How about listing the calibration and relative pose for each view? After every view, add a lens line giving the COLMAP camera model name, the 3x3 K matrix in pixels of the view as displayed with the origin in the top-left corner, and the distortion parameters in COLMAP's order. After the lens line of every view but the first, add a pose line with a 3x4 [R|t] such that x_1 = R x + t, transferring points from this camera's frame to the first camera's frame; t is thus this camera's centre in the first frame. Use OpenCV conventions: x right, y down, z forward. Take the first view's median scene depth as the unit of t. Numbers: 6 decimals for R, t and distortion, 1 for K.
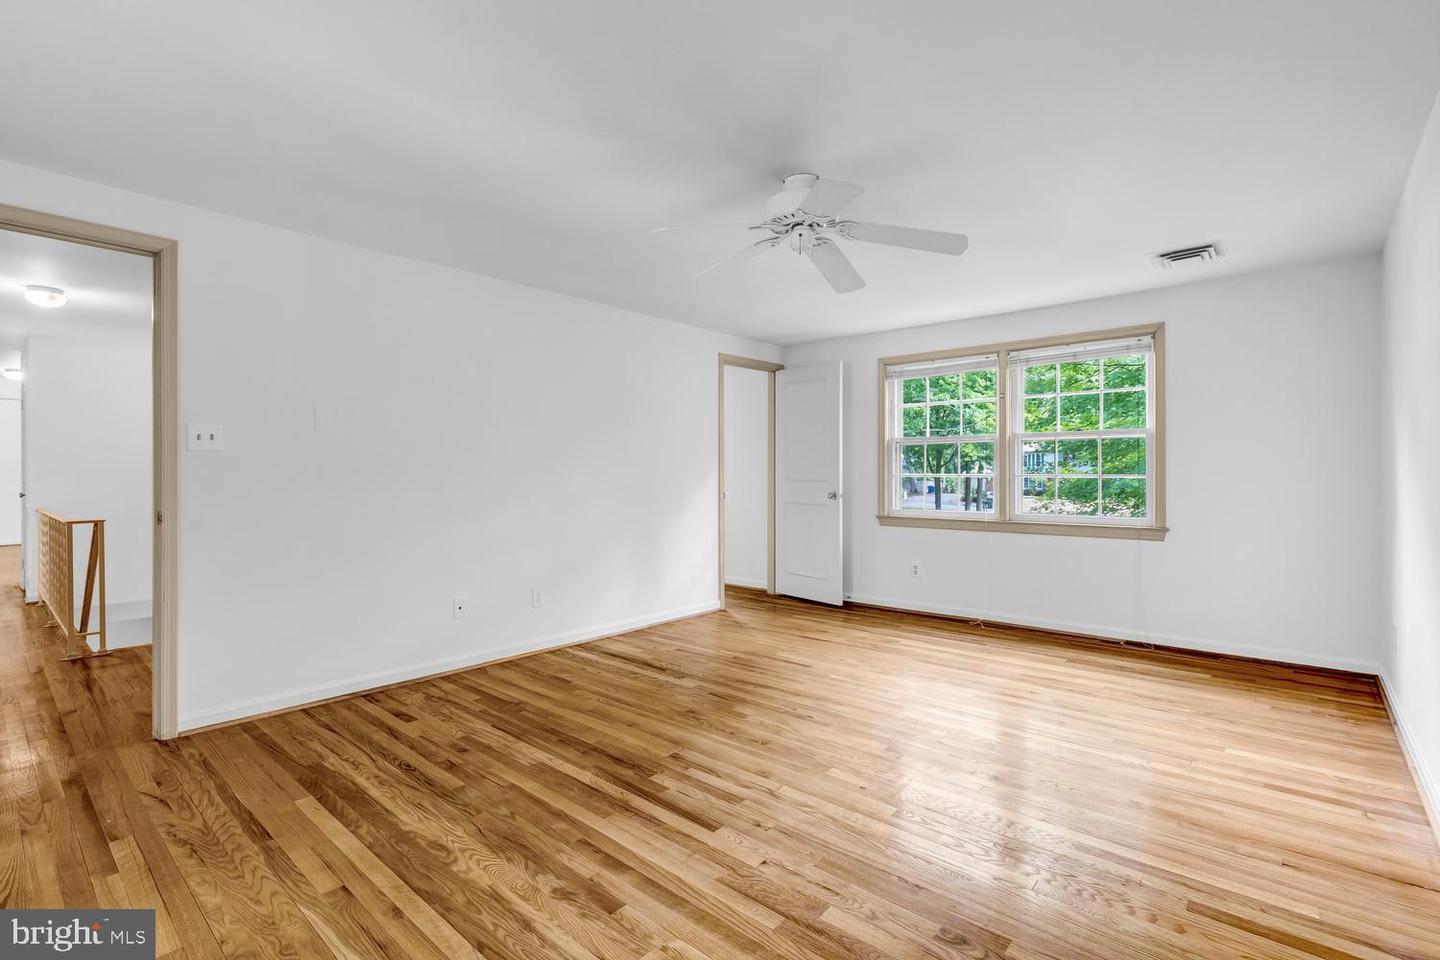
lens RADIAL K [[656.0, 0, 719.7], [0, 656.0, 470.8], [0, 0, 1]] dist [-0.011052, 0.000696]
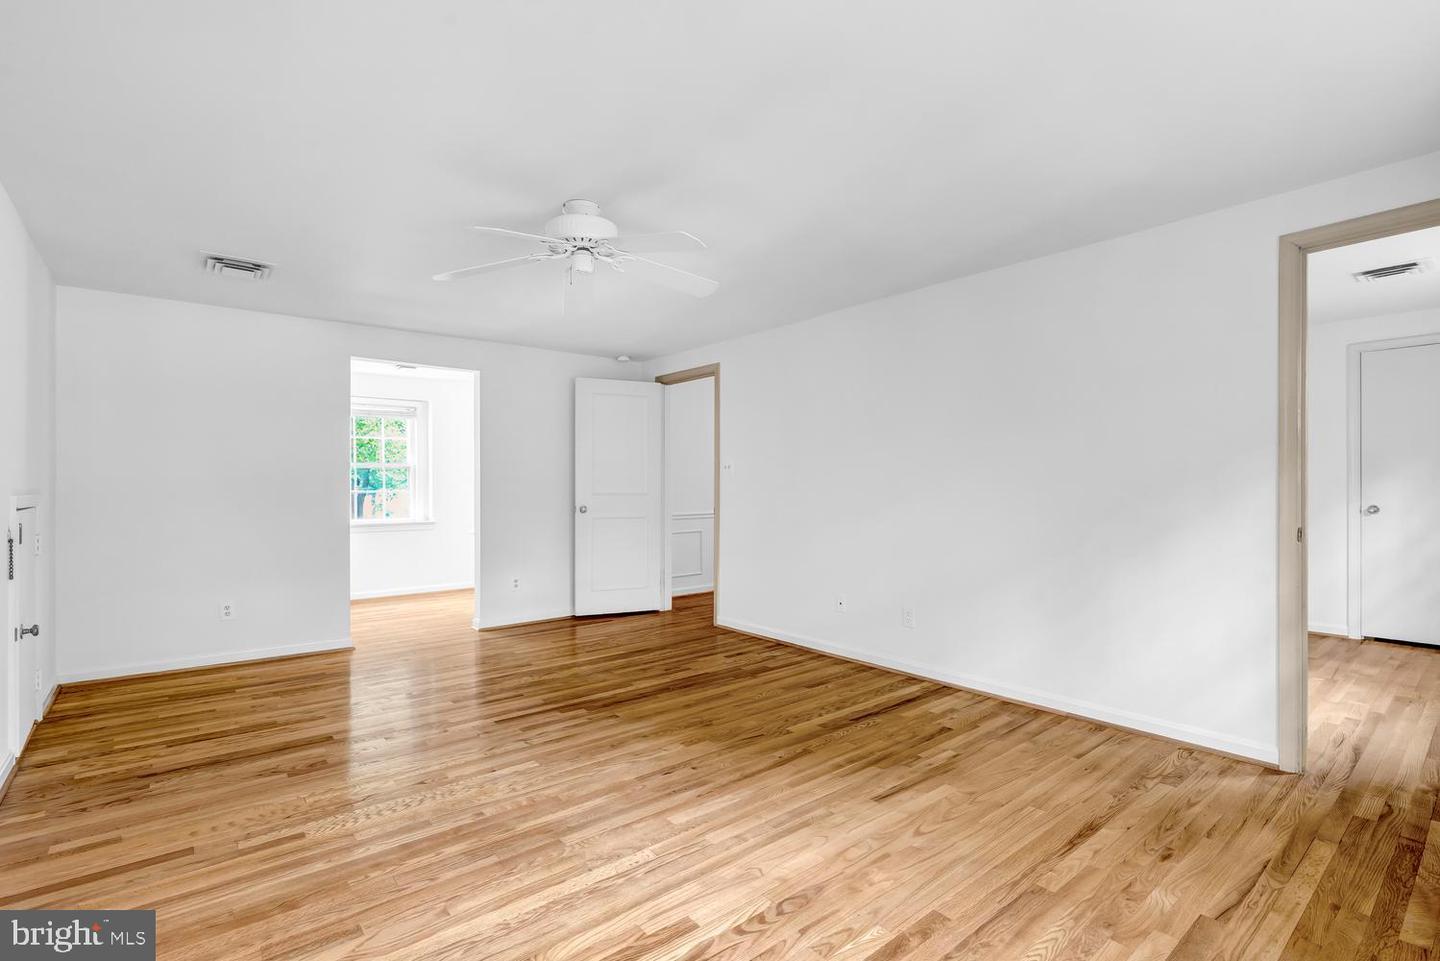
lens RADIAL K [[656.0, 0, 715.7], [0, 656.0, 485.8], [0, 0, 1]] dist [-0.011052, 0.000696]
pose [[-0.163056, 0.001287, -0.986616, 0.881334], [0.012119, 0.999926, -0.000699, -0.002175], [0.986542, -0.012071, -0.163060, 1.086868]]
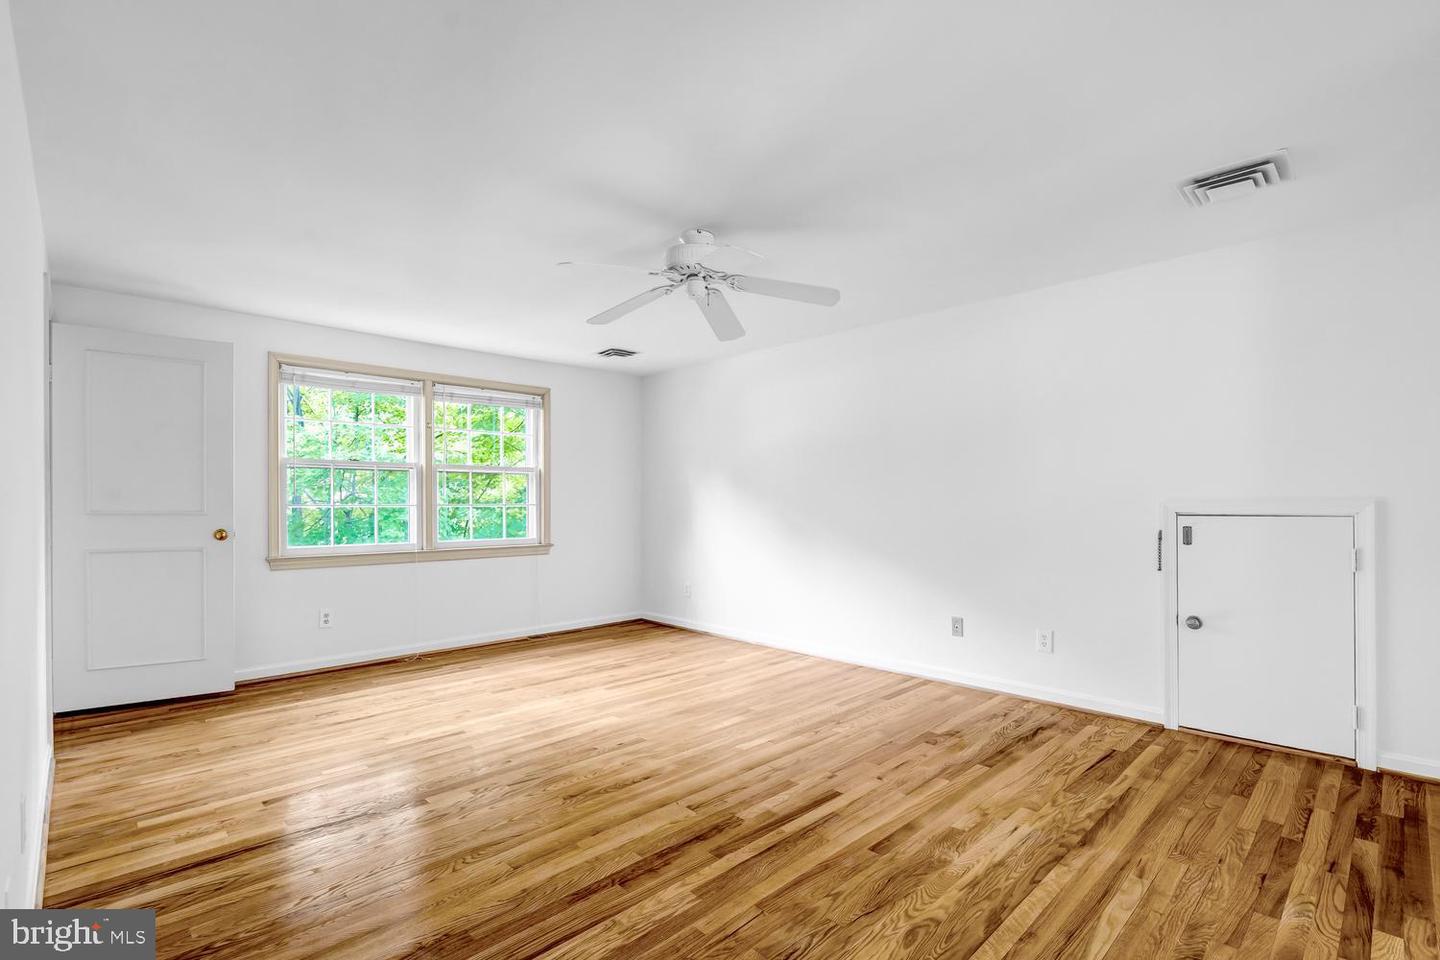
lens RADIAL K [[656.0, 0, 706.1], [0, 656.0, 506.7], [0, 0, 1]] dist [-0.011052, 0.000696]
pose [[0.095098, -0.006214, 0.995449, -0.767150], [-0.004255, 0.999969, 0.006649, 0.002103], [-0.995459, -0.004868, 0.095068, 0.695672]]
